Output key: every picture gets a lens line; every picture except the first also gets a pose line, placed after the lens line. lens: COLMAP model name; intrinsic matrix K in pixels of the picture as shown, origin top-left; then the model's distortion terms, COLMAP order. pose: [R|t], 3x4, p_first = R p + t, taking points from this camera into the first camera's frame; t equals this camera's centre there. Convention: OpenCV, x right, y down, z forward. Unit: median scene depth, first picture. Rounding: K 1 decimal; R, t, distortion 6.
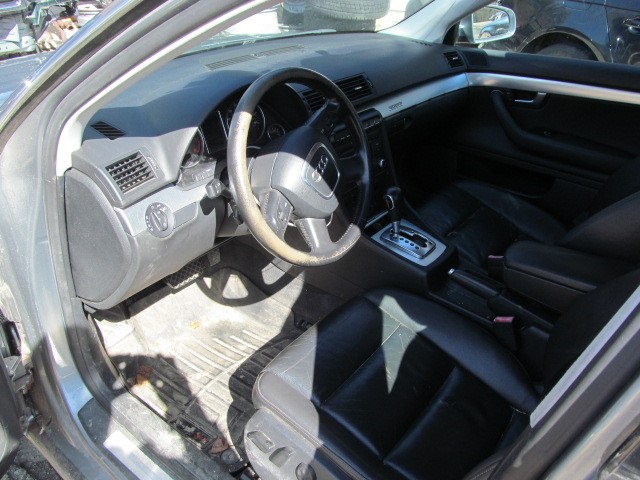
lens RADIAL K [[562.9, 0, 320.1], [0, 562.9, 240.0], [0, 0, 1]] dist [0.001457, 0.000504]
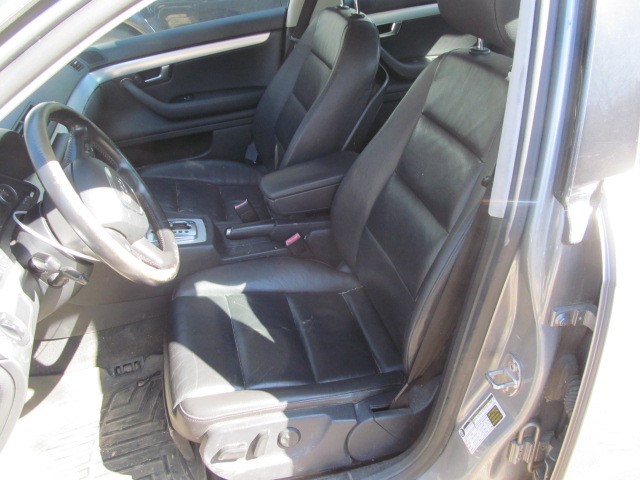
lens RADIAL K [[562.9, 0, 320.2], [0, 562.9, 240.0], [0, 0, 1]] dist [0.001457, 0.000504]
pose [[0.599315, -0.505415, 0.620787, -0.320723], [0.497038, 0.842836, 0.206351, -0.062261], [-0.627515, 0.184886, 0.756335, 0.060140]]
